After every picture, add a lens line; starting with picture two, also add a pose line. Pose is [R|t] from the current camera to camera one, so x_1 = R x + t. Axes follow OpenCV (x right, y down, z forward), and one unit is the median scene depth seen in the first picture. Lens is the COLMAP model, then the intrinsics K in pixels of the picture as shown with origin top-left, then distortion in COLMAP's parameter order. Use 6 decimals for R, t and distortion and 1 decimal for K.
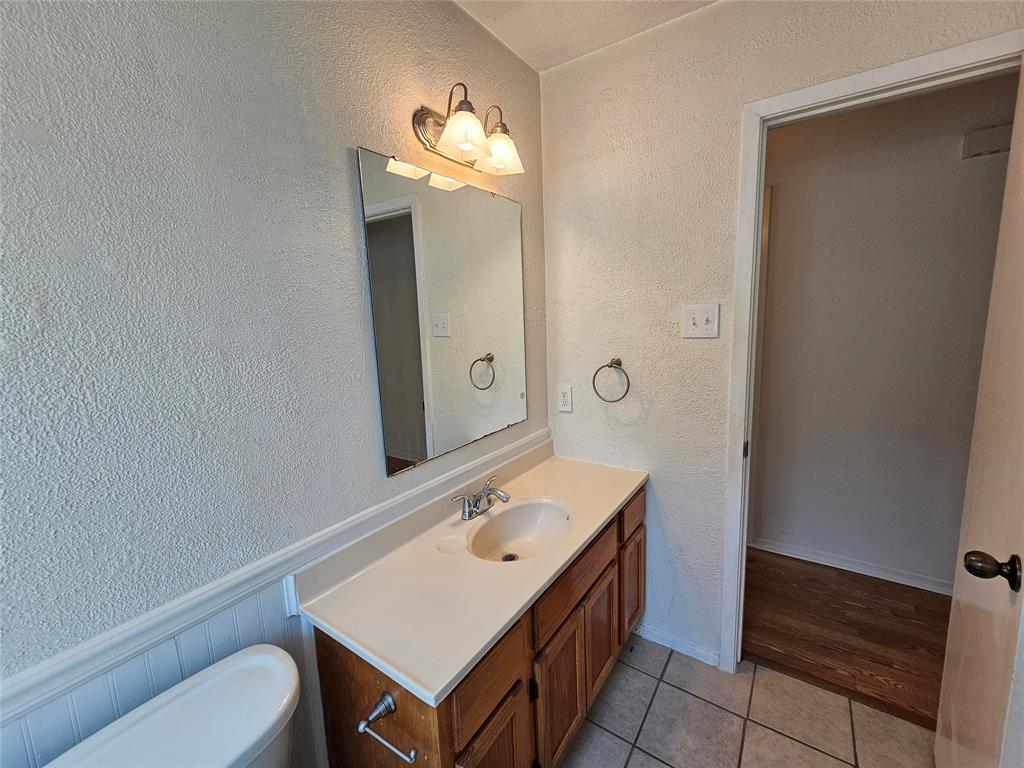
lens RADIAL K [[420.6, 0, 517.9], [0, 420.6, 380.8], [0, 0, 1]] dist [-0.000431, 0.000192]
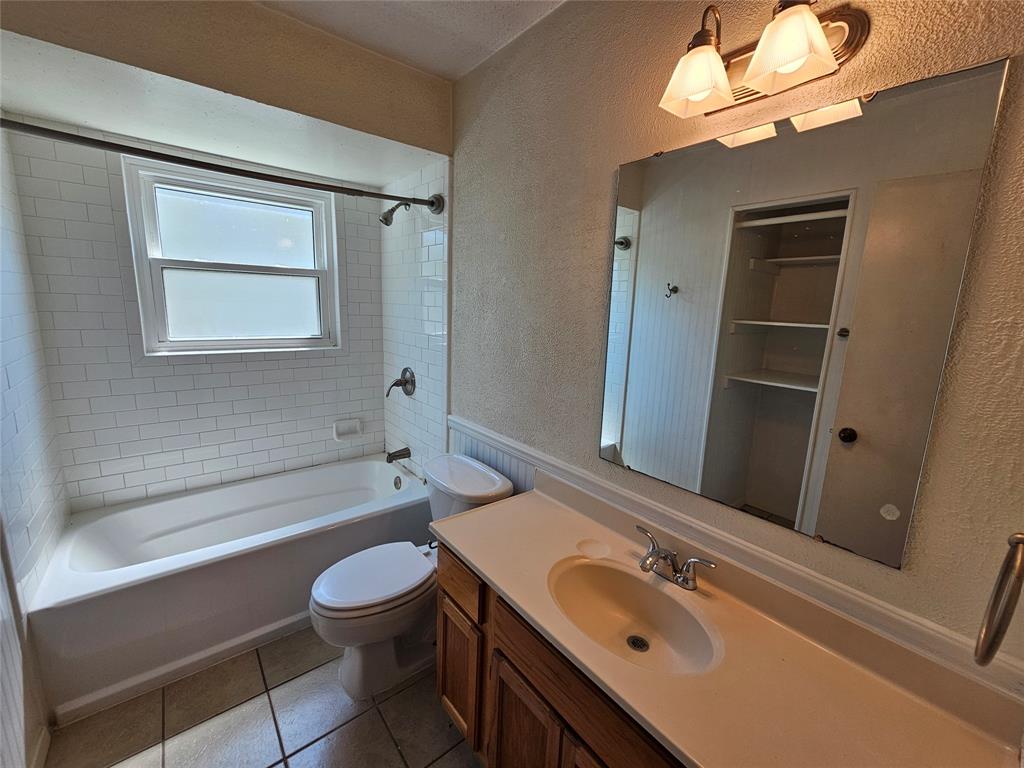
lens RADIAL K [[420.6, 0, 517.9], [0, 420.6, 380.8], [0, 0, 1]] dist [-0.000431, 0.000192]
pose [[-0.281446, 0.199549, -0.938599, 0.706454], [-0.176132, 0.950777, 0.254953, -0.197746], [0.943274, 0.237073, -0.232445, 0.917126]]
